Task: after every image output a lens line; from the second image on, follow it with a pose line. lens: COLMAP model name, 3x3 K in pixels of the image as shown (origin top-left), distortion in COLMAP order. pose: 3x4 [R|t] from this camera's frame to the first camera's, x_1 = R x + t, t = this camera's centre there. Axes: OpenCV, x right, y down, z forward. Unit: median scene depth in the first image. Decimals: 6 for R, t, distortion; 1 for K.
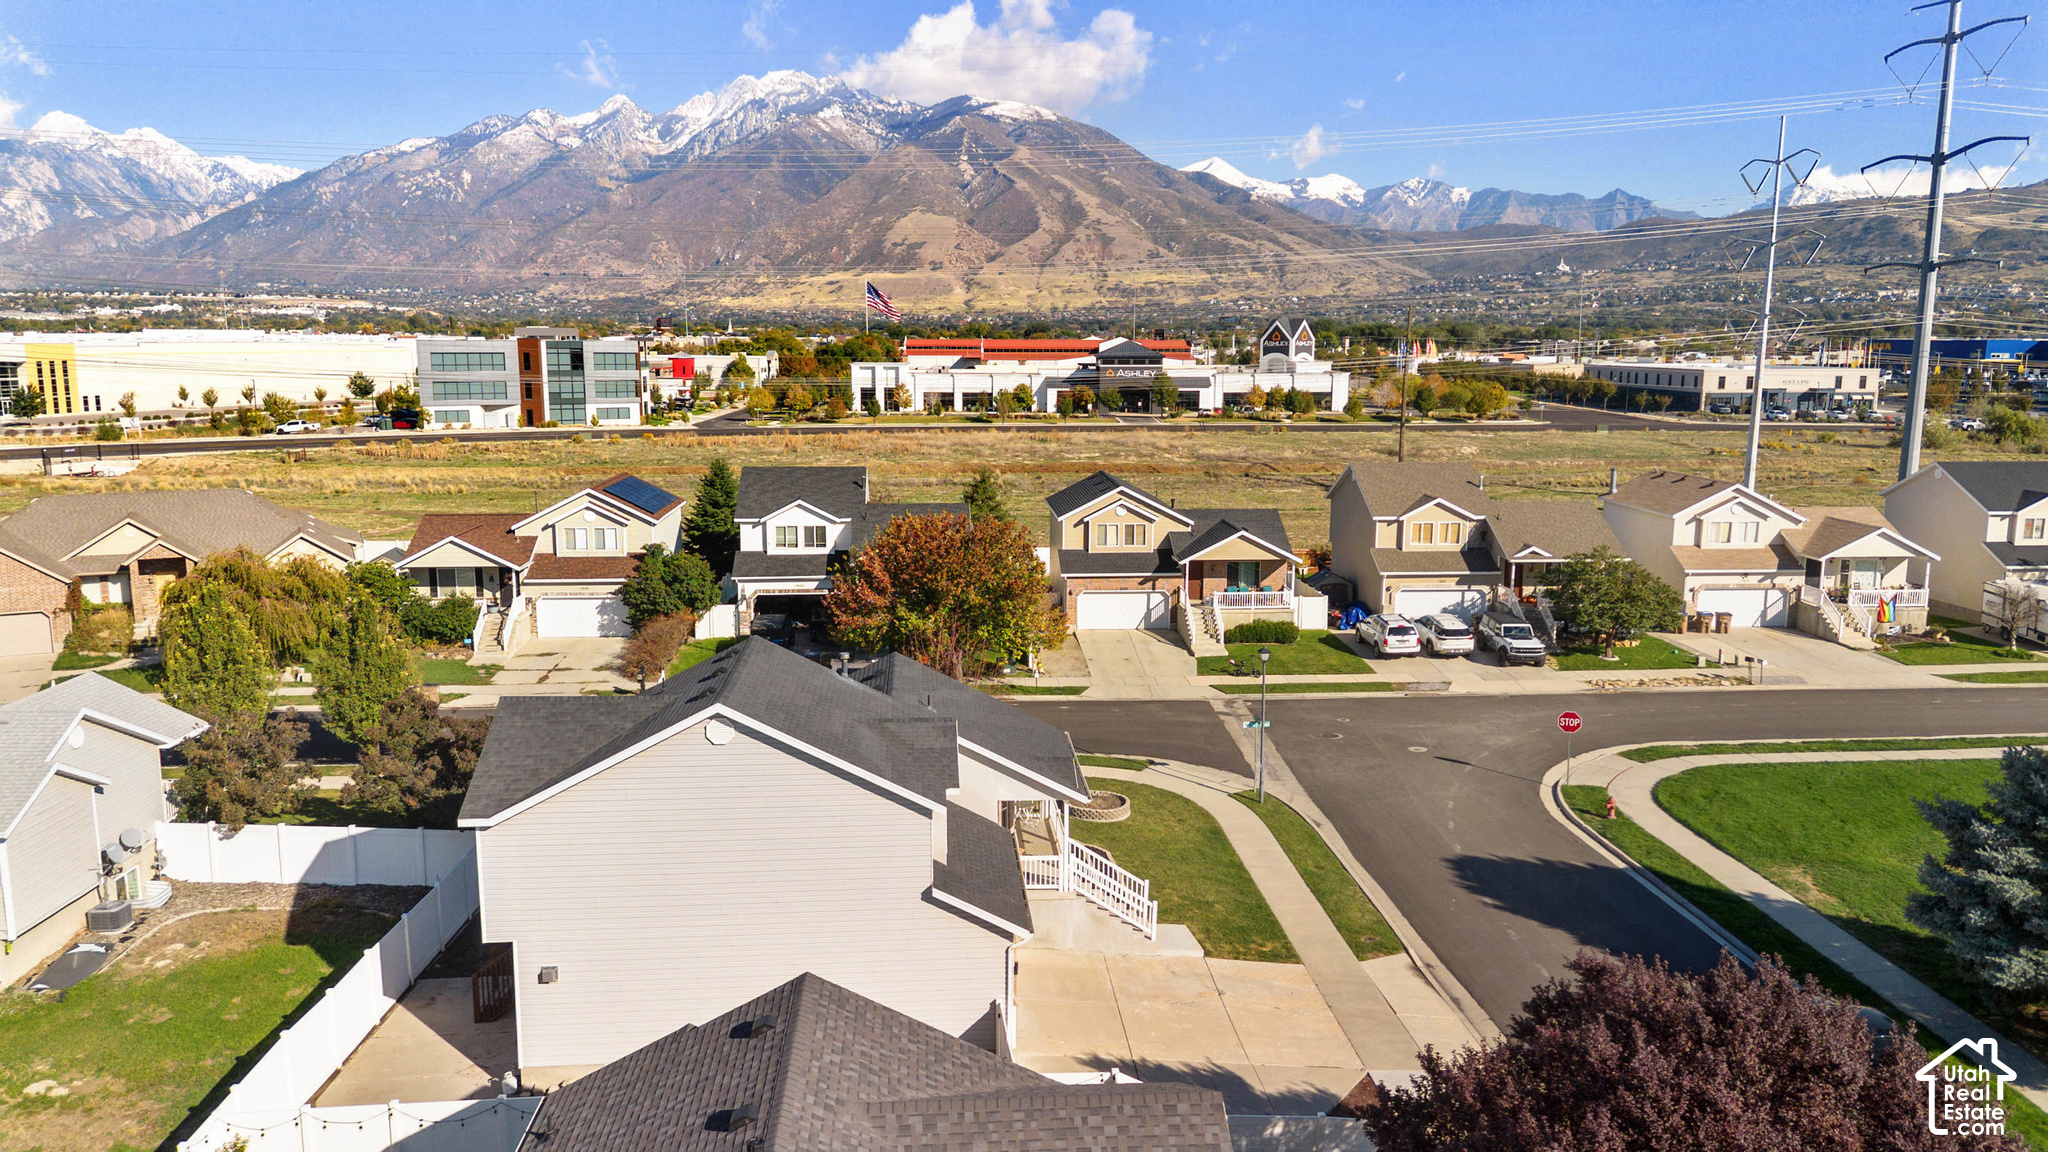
lens RADIAL K [[1444.8, 0, 1024.0], [0, 1444.8, 576.0], [0, 0, 1]] dist [0.093695, -0.098368]
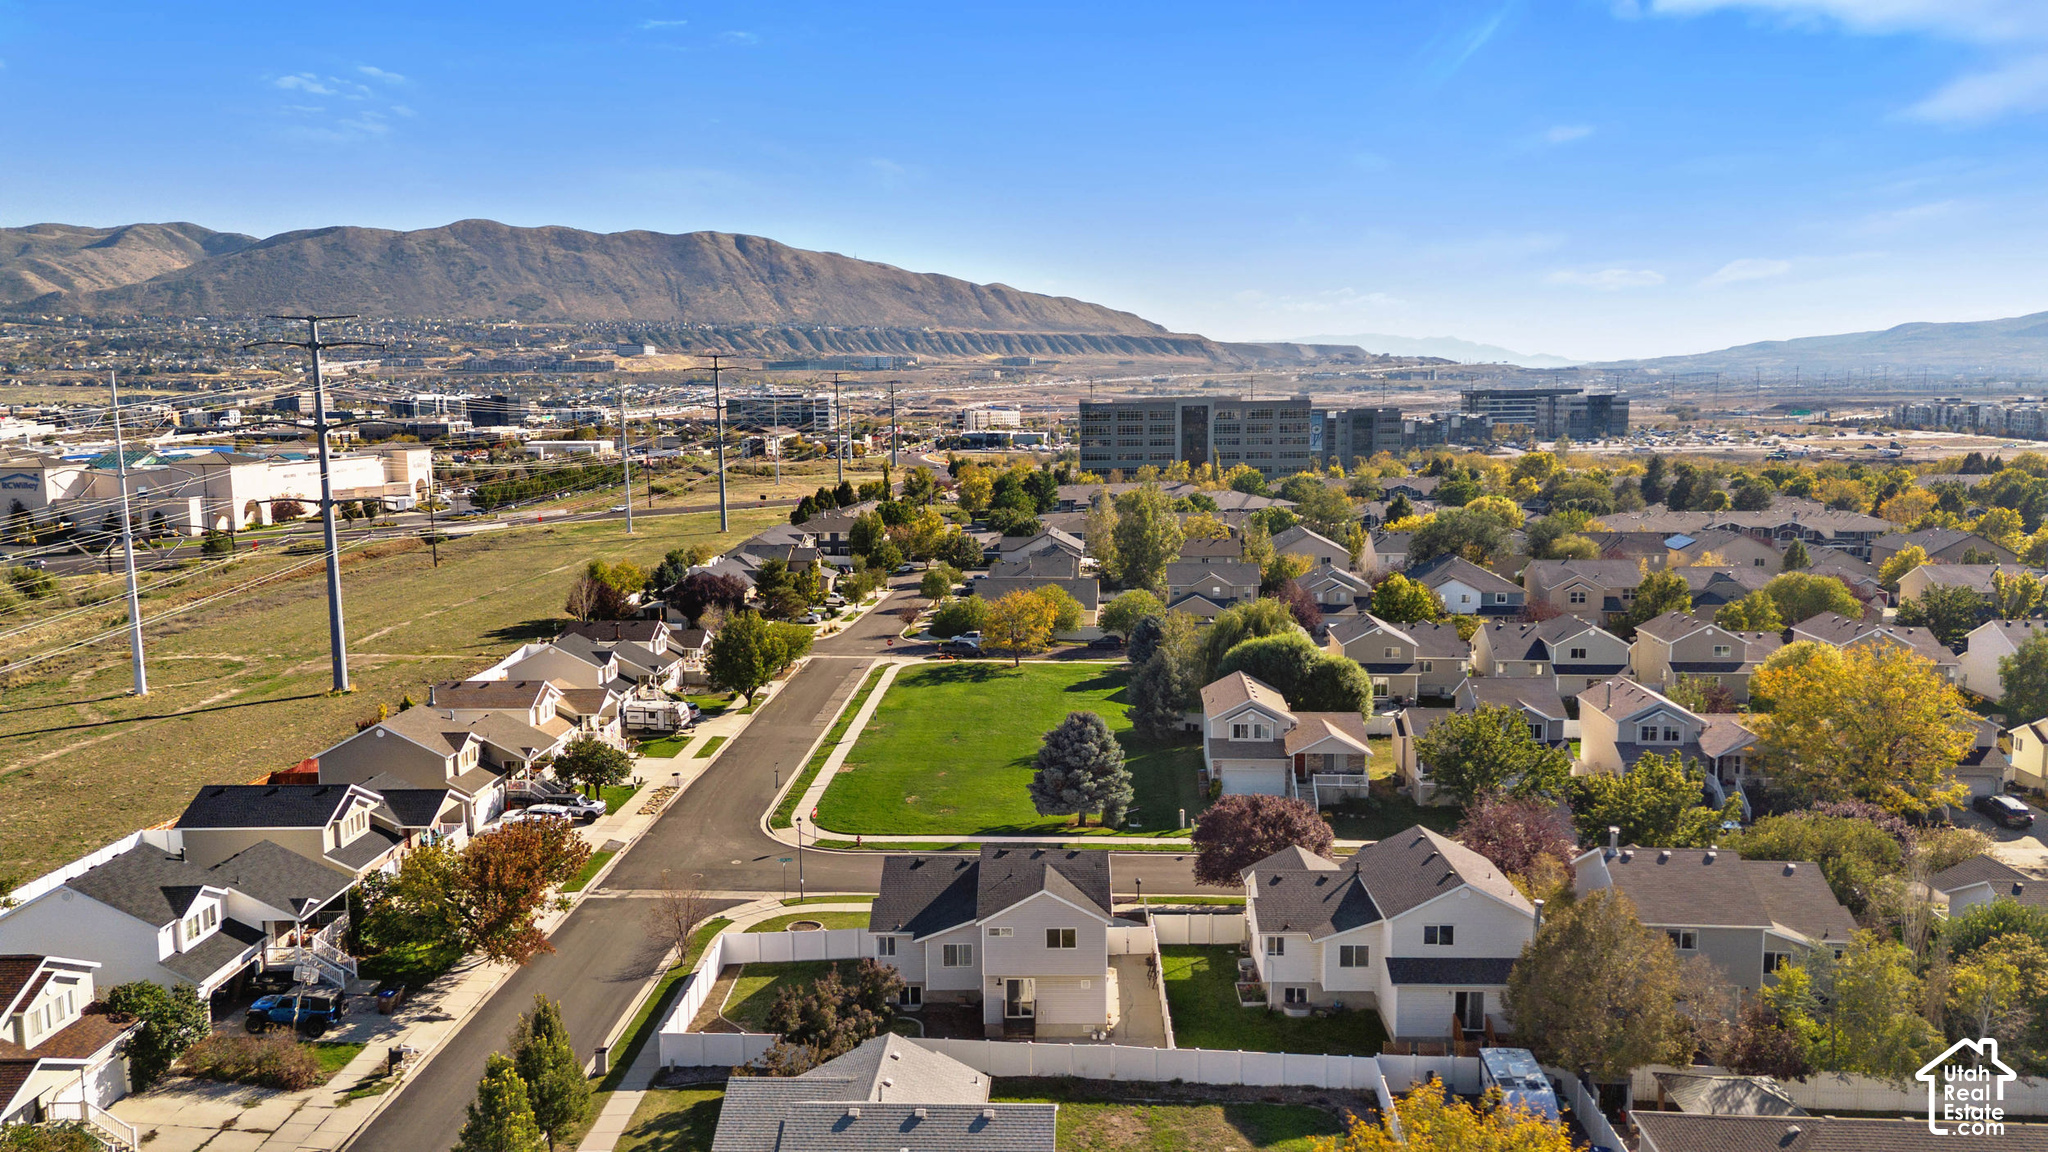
lens RADIAL K [[1444.8, 0, 1024.0], [0, 1444.8, 576.0], [0, 0, 1]] dist [0.093695, -0.098368]
pose [[0.094940, -0.130090, 0.986946, -1.019763], [0.175524, 0.978079, 0.112037, -0.261331], [-0.979887, 0.162596, 0.115693, 0.291304]]
